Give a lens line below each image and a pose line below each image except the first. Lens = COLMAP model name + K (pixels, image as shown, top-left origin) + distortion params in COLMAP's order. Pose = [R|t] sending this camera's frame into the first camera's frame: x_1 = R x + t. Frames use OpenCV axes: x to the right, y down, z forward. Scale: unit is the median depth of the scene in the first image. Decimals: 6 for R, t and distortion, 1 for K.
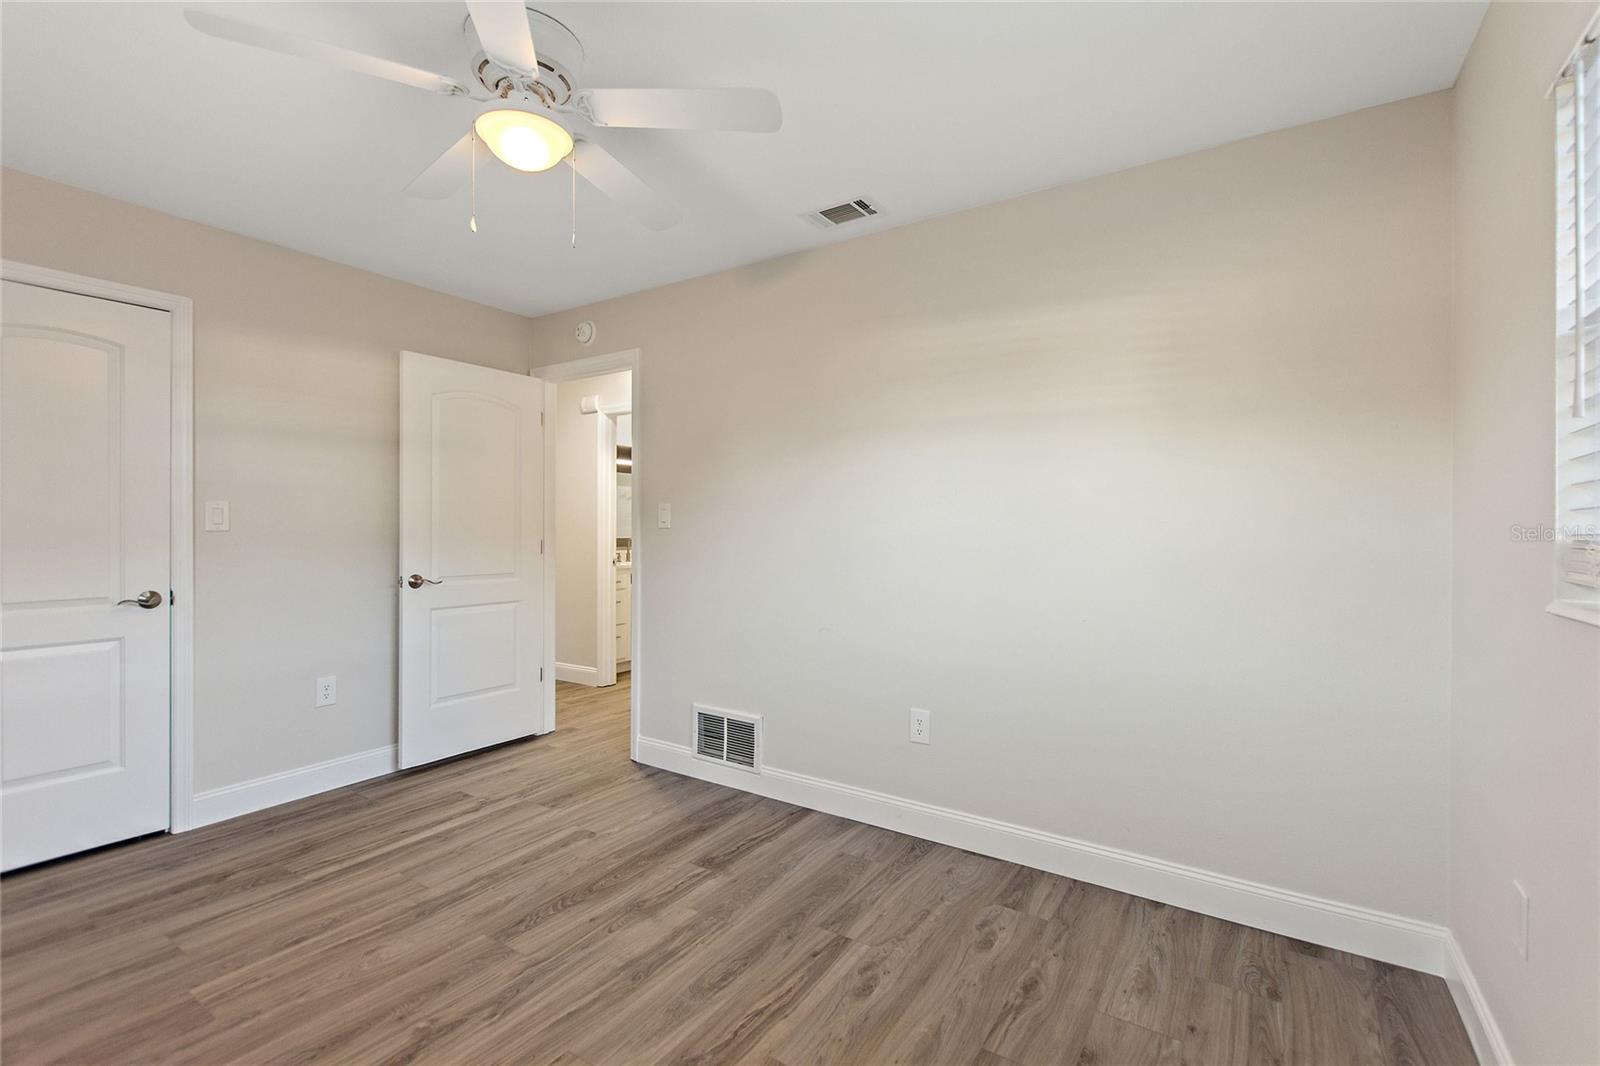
lens RADIAL K [[701.8, 0, 812.8], [0, 701.8, 530.1], [0, 0, 1]] dist [-0.002141, -0.001117]
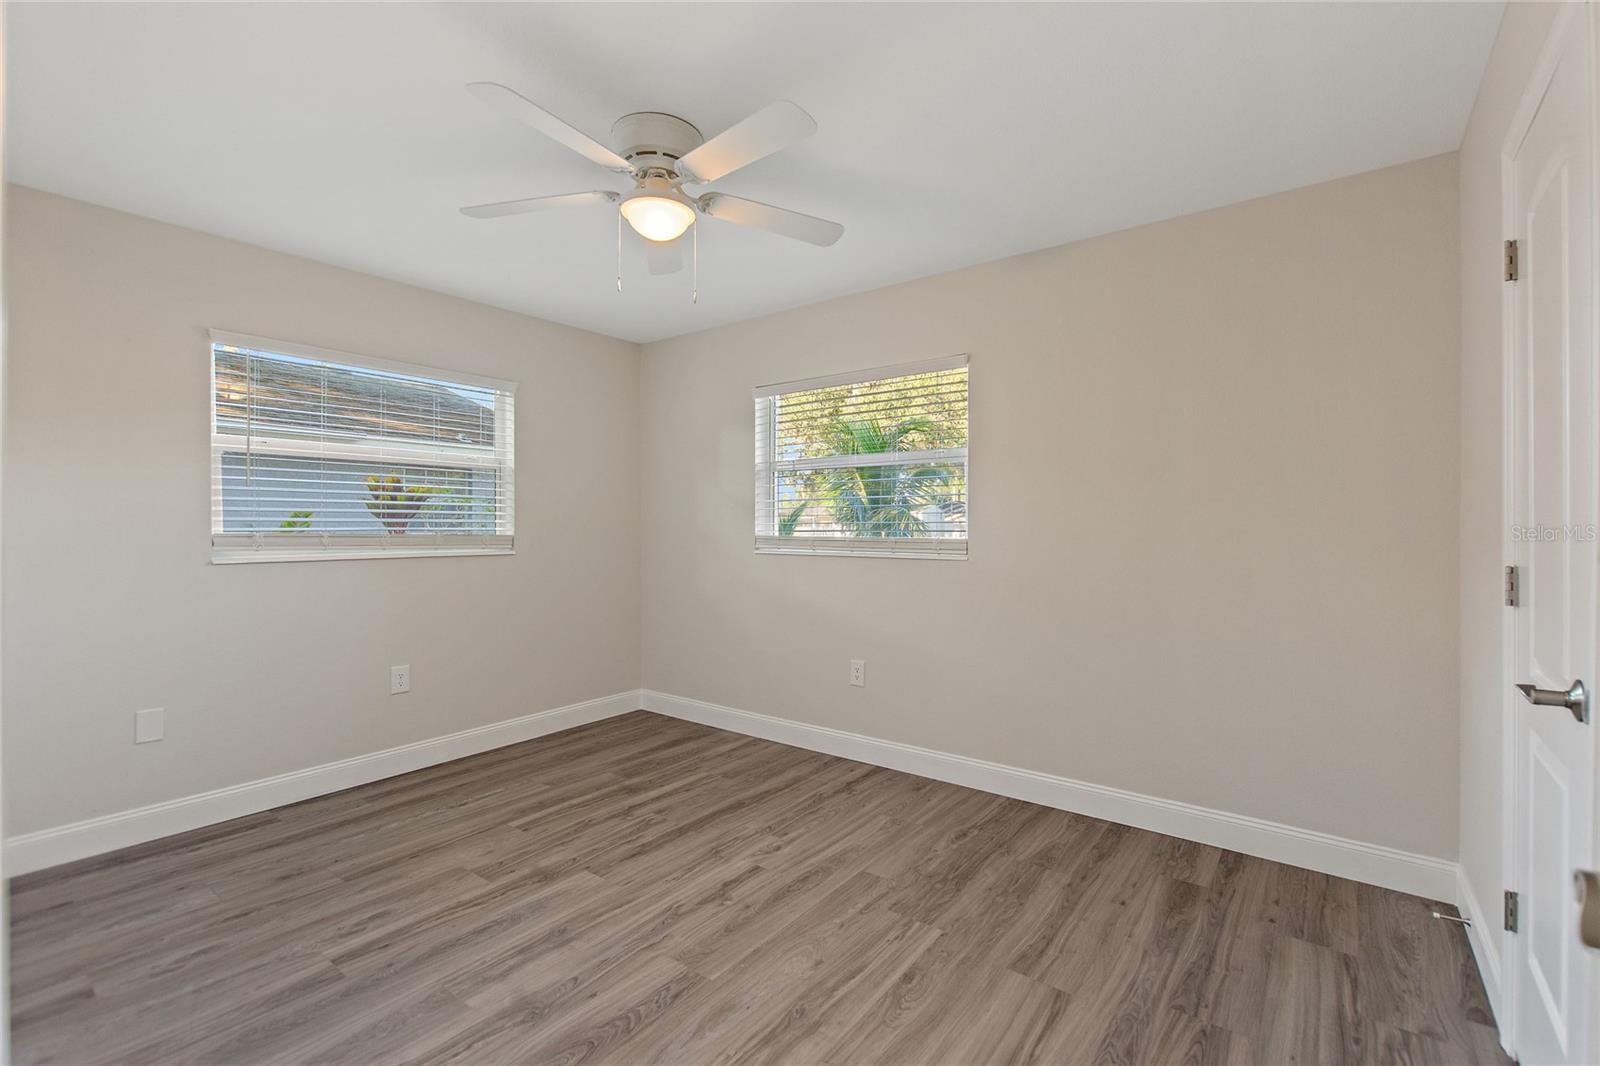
lens RADIAL K [[701.8, 0, 812.8], [0, 701.8, 530.1], [0, 0, 1]] dist [-0.002141, -0.001117]
pose [[-0.997642, -0.005410, 0.068417, -0.710528], [-0.005112, 0.999977, 0.004536, -0.008600], [-0.068440, 0.004176, -0.997647, 2.045414]]
